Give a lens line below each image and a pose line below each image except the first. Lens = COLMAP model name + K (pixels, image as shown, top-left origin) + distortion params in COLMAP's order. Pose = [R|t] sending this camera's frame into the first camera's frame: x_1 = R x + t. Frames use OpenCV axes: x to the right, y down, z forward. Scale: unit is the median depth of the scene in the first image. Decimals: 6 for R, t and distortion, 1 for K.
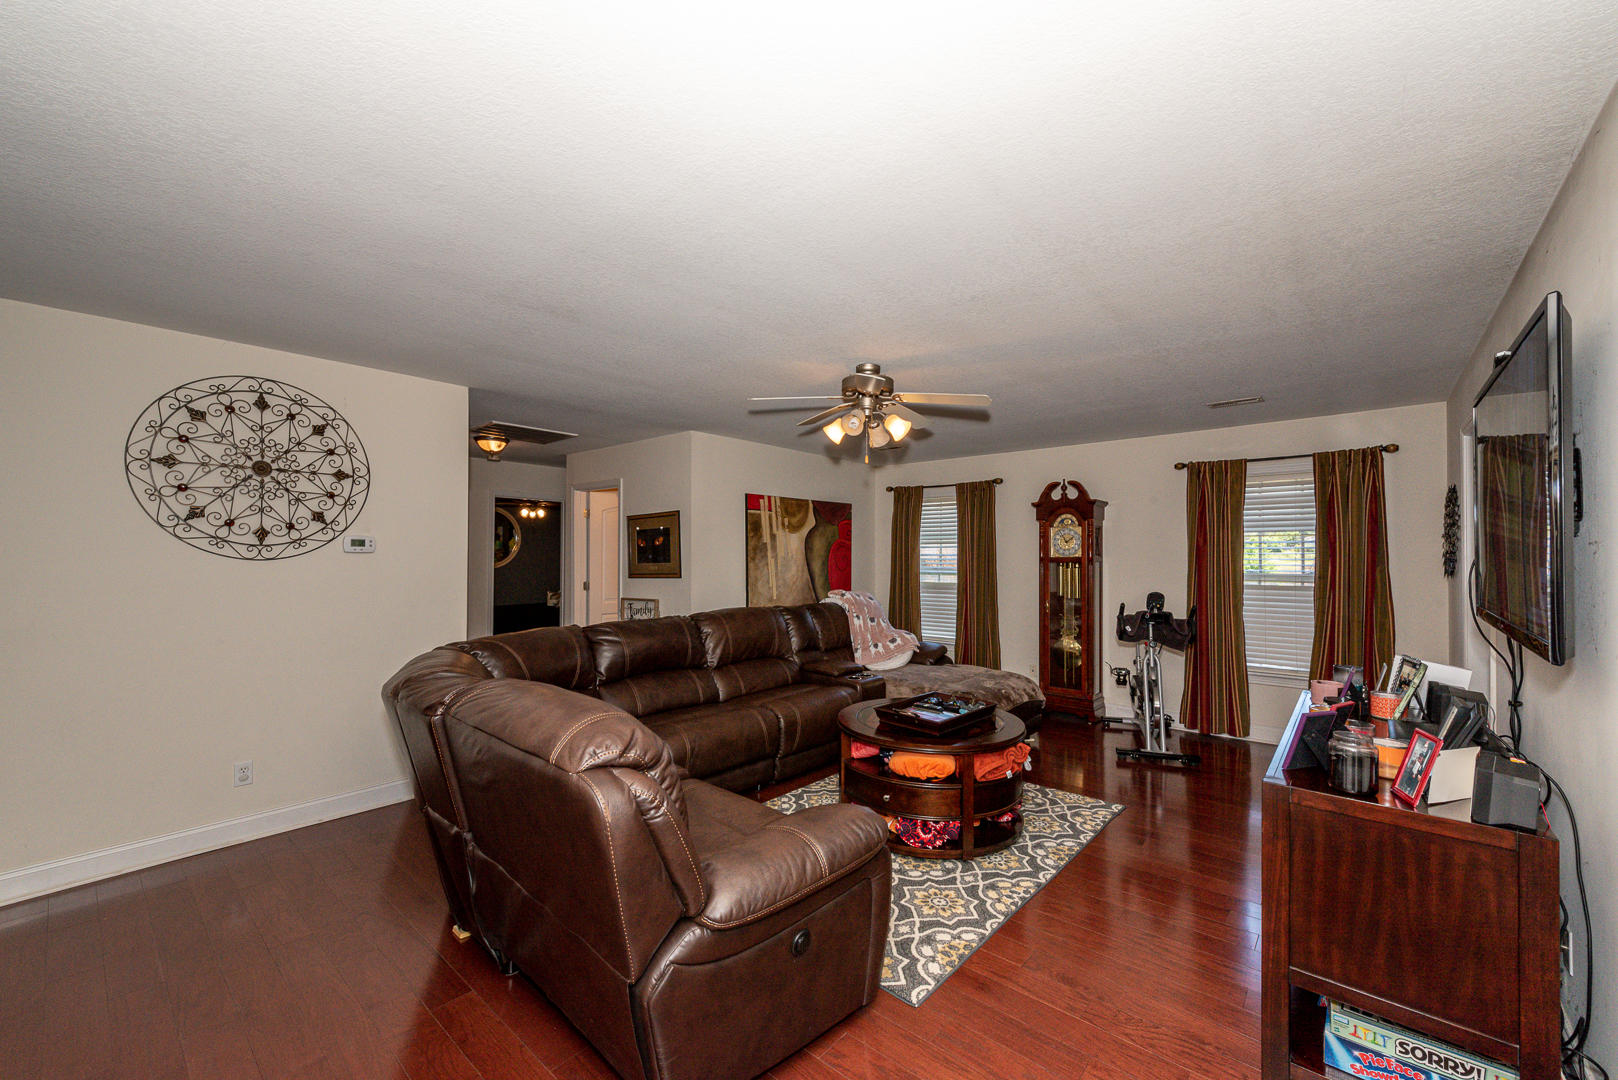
lens RADIAL K [[637.2, 0, 794.8], [0, 637.2, 547.4], [0, 0, 1]] dist [0.012603, -0.001493]
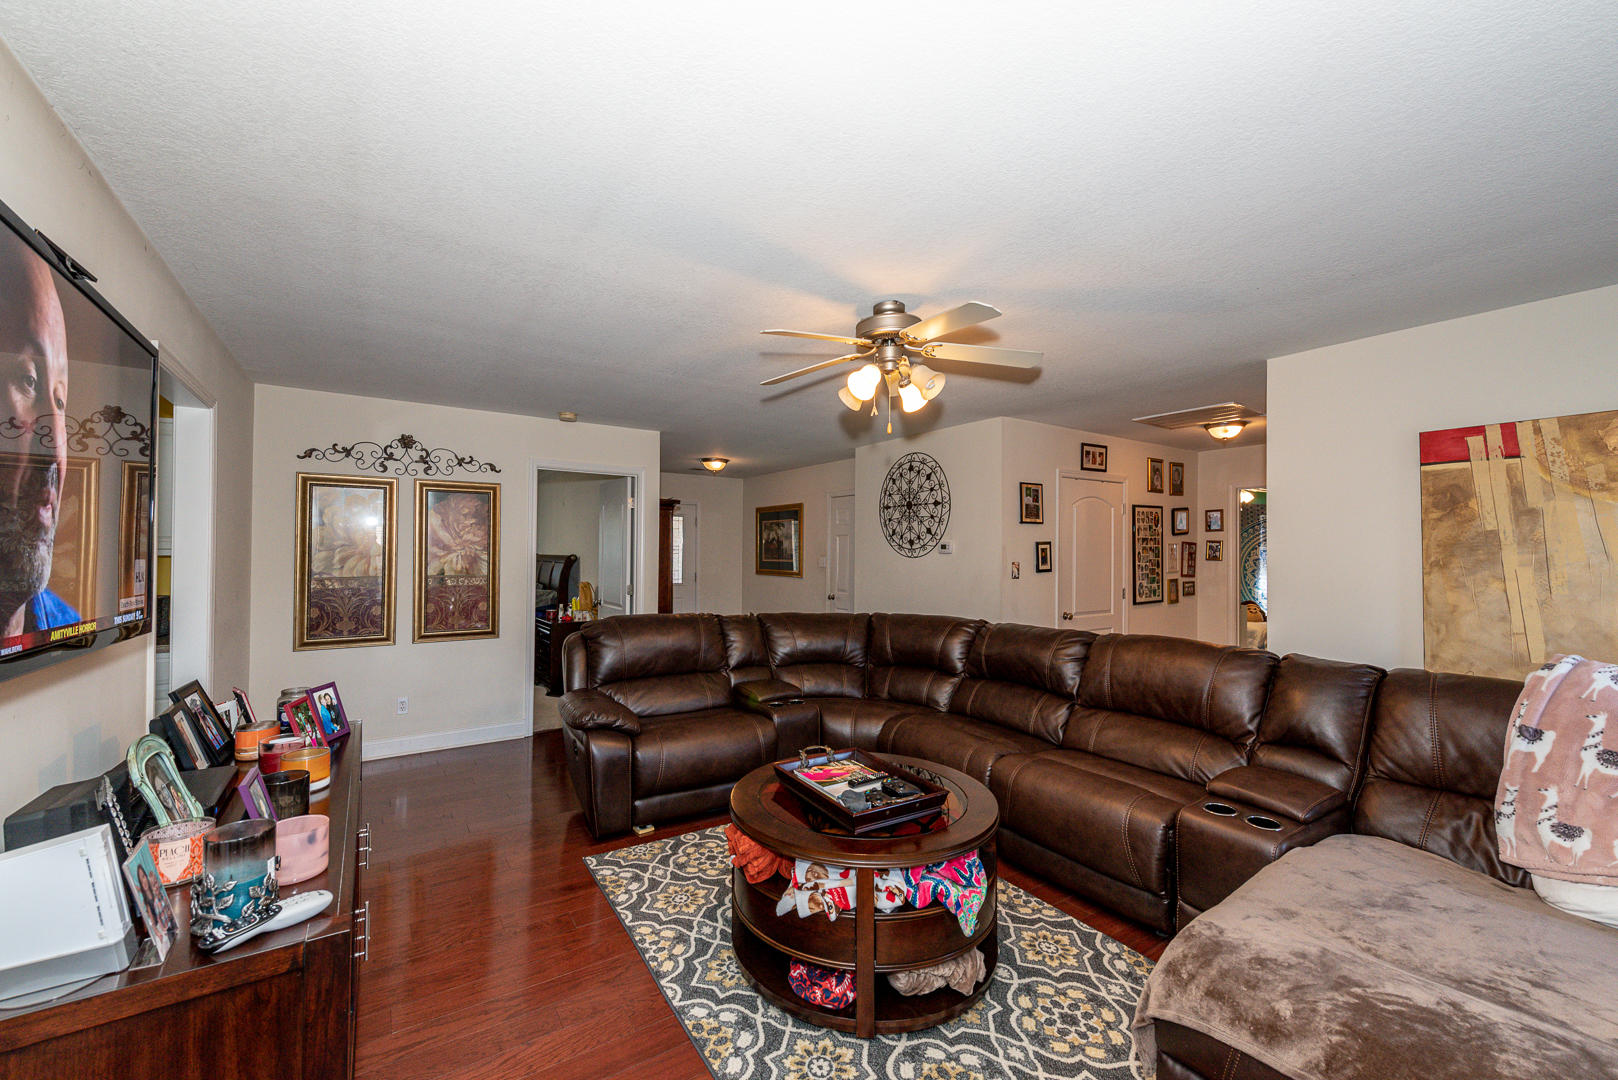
lens RADIAL K [[637.2, 0, 794.4], [0, 637.2, 543.2], [0, 0, 1]] dist [0.012603, -0.001493]
pose [[-0.259390, -0.020751, -0.965550, 0.918978], [0.003430, 0.999743, -0.022408, 0.018214], [0.965767, -0.009124, -0.259252, 1.141129]]
